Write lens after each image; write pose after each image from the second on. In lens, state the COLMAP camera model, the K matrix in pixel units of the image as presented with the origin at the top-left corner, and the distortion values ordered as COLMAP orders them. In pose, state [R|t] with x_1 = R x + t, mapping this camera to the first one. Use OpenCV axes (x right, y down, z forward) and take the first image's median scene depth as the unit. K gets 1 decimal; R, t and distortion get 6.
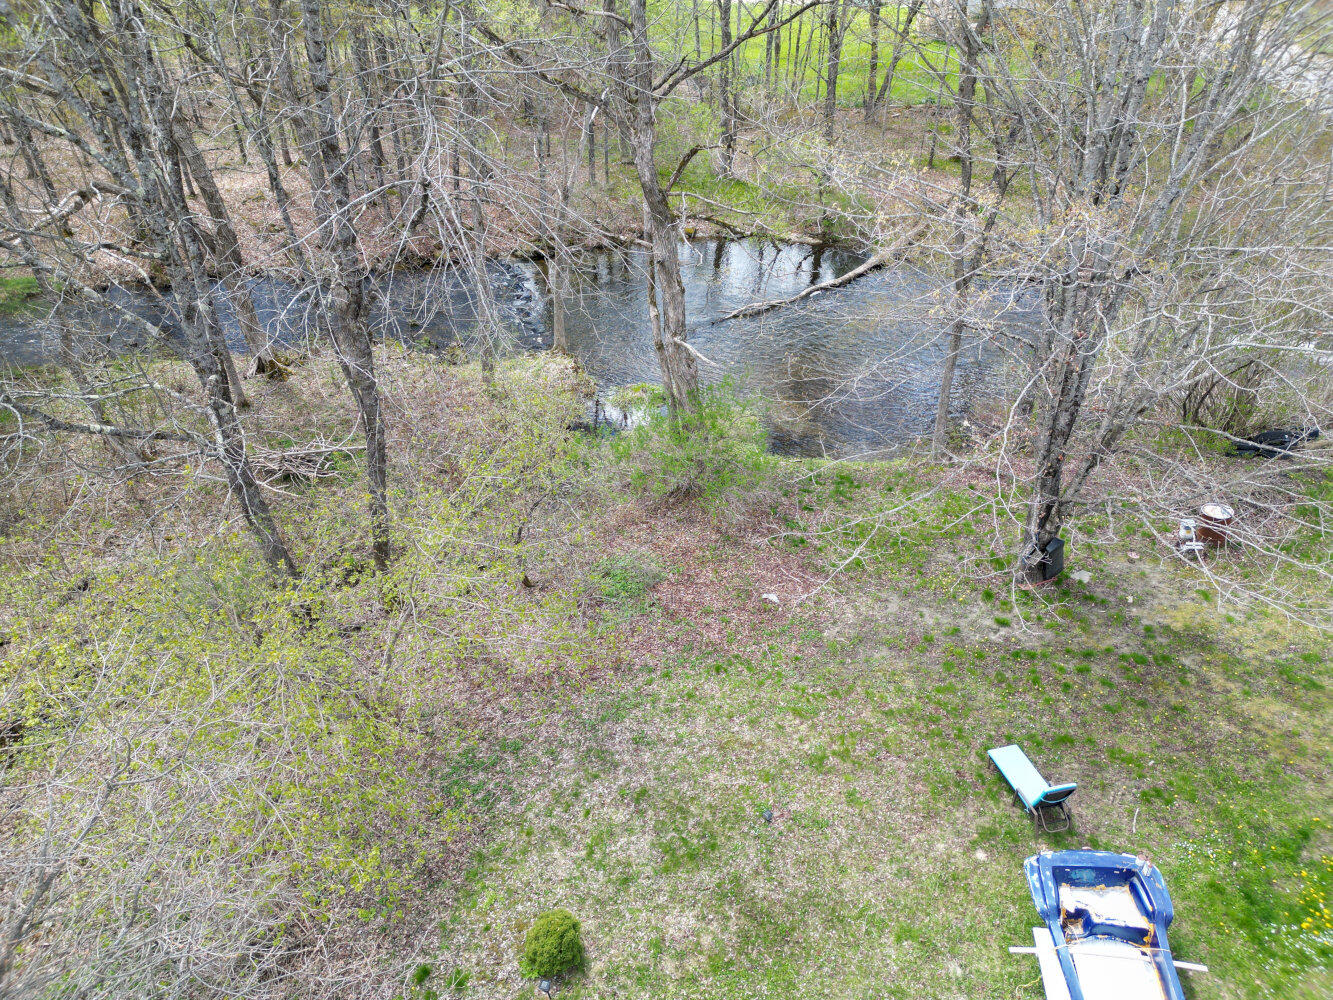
lens RADIAL K [[926.8, 0, 667.5], [0, 926.8, 495.3], [0, 0, 1]] dist [0.079079, -0.079435]
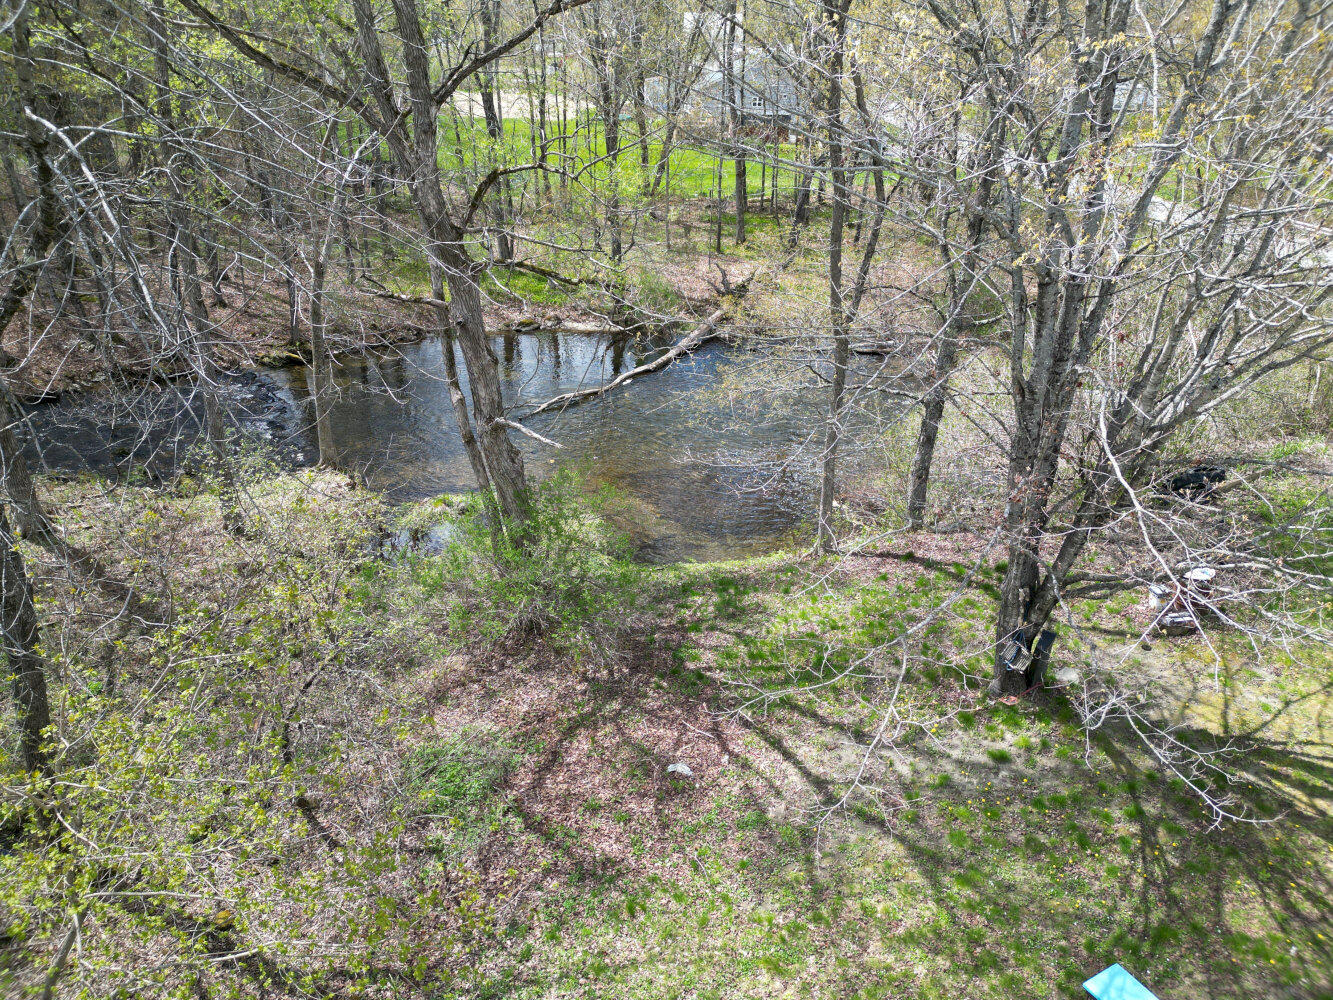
lens RADIAL K [[926.8, 0, 667.5], [0, 926.8, 495.3], [0, 0, 1]] dist [0.079079, -0.079435]
pose [[0.968487, -0.099848, 0.228173, -0.028552], [0.126614, 0.986292, -0.105816, -0.015073], [-0.214480, 0.131372, 0.967853, 0.236974]]
